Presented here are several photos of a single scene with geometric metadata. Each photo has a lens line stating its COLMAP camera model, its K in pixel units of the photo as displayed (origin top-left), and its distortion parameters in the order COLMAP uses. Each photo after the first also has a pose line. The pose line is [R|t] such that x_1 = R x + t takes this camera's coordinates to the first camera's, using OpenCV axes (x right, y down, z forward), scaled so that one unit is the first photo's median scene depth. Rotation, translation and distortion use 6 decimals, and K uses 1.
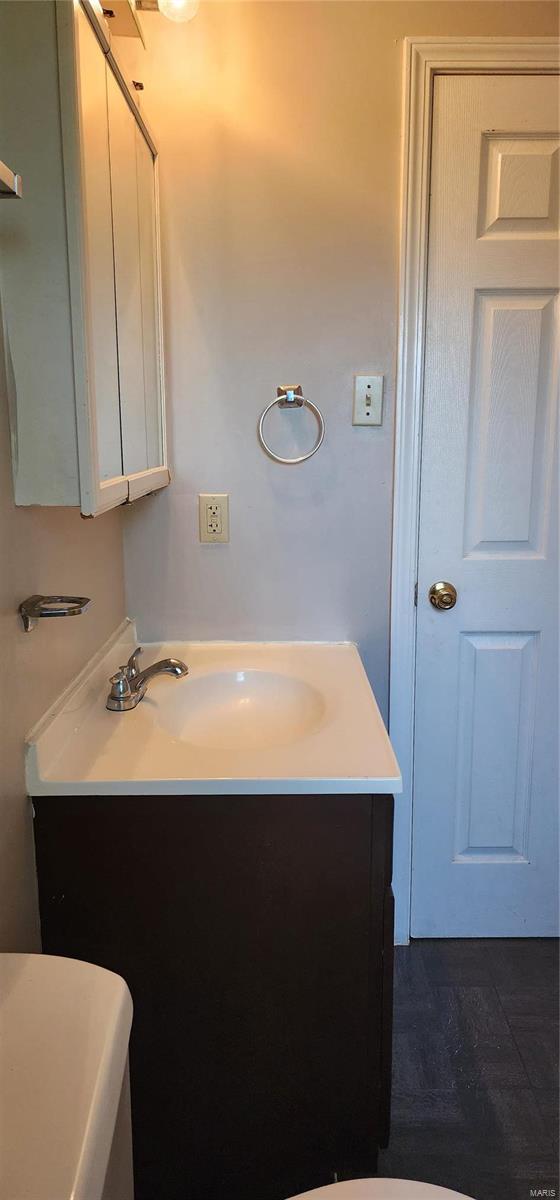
lens RADIAL K [[803.6, 0, 283.6], [0, 803.6, 600.3], [0, 0, 1]] dist [0.077448, -0.070989]
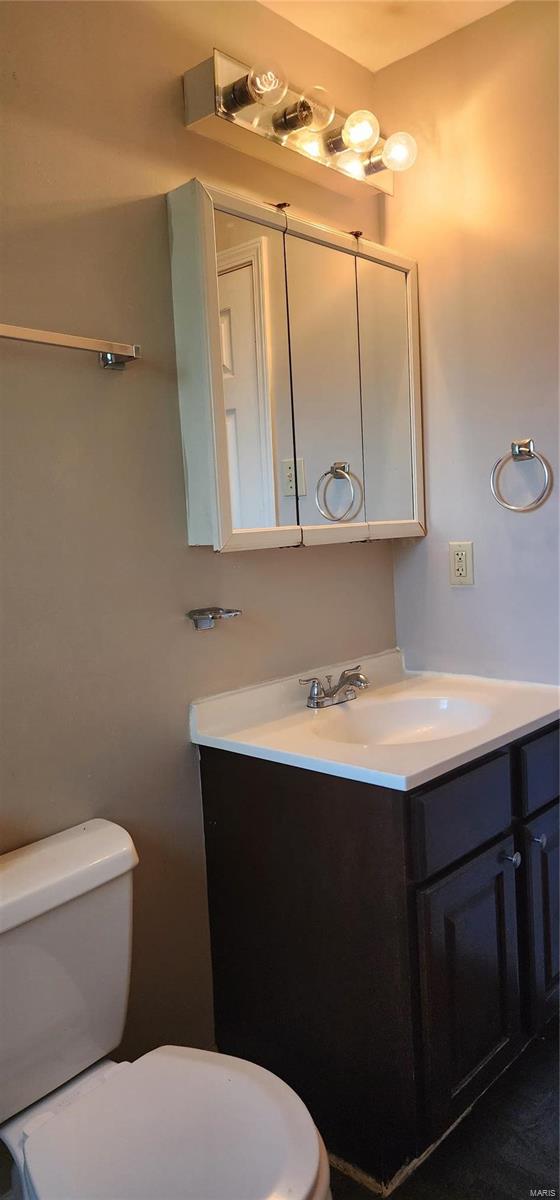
lens RADIAL K [[803.6, 0, 276.0], [0, 803.6, 597.2], [0, 0, 1]] dist [0.077448, -0.070989]
pose [[0.695155, 0.035199, -0.717998, 0.546348], [-0.097238, 0.994225, -0.045404, 0.020450], [0.712253, 0.101380, 0.694563, 0.047750]]
